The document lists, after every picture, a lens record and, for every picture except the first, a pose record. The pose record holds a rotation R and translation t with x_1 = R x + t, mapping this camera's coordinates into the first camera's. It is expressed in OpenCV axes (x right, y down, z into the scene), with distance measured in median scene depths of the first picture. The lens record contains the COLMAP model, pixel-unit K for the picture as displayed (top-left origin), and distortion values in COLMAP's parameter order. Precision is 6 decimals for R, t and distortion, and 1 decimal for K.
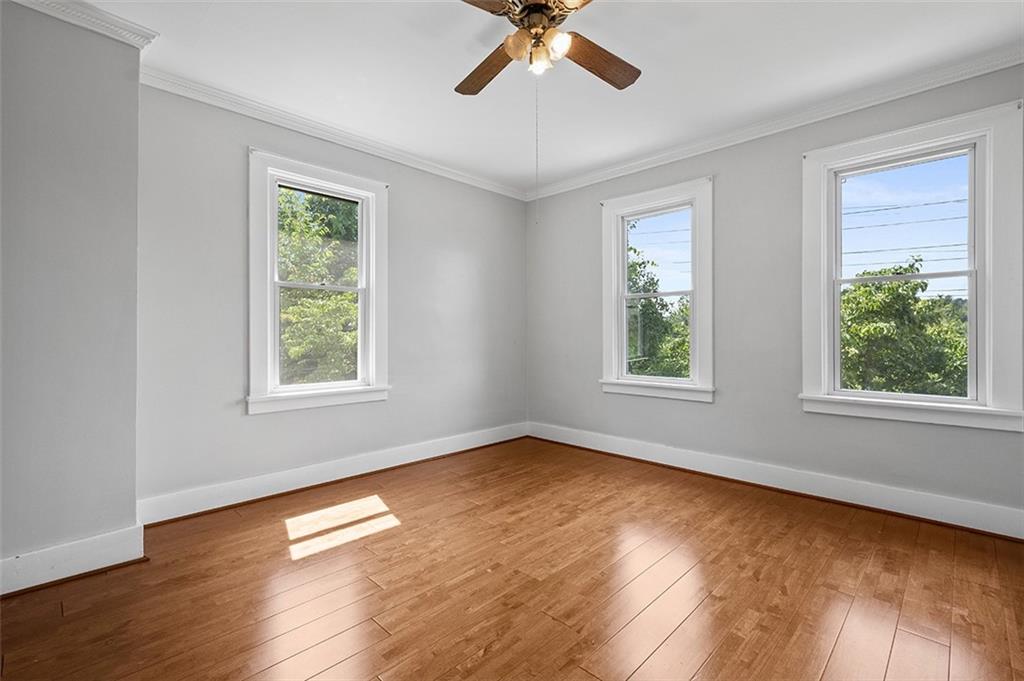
lens RADIAL K [[457.0, 0, 513.3], [0, 457.0, 336.4], [0, 0, 1]] dist [0.020824, -0.004354]
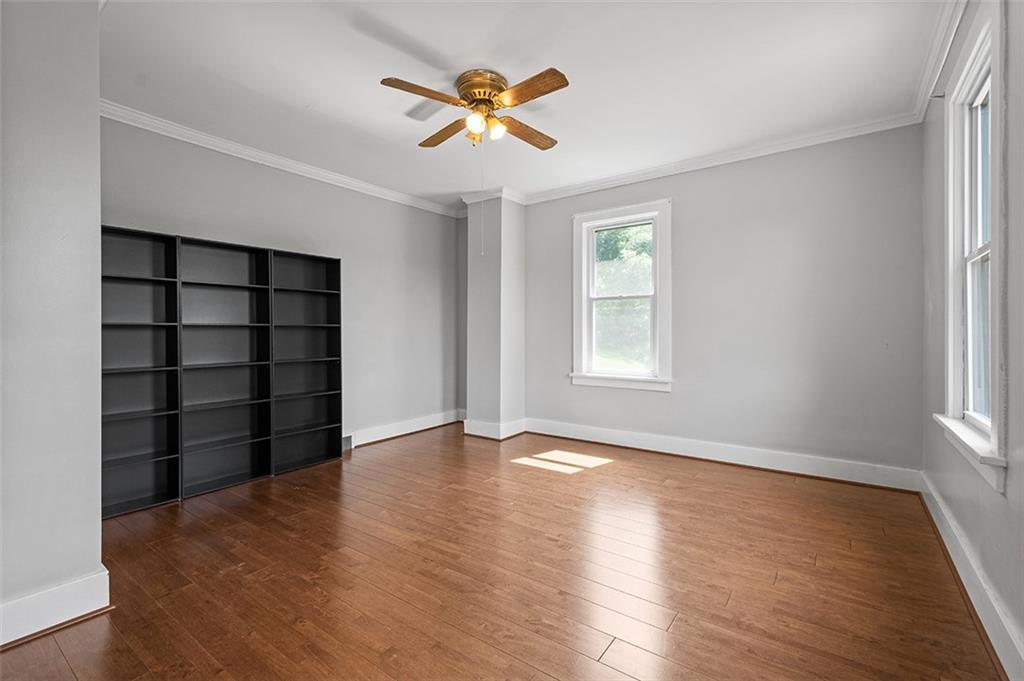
lens RADIAL K [[457.0, 0, 516.5], [0, 457.0, 335.7], [0, 0, 1]] dist [0.020824, -0.004354]
pose [[0.127372, -0.001858, -0.991853, 0.938362], [-0.008323, 0.999961, -0.002942, 0.012283], [0.991820, 0.008630, 0.127352, 0.601685]]
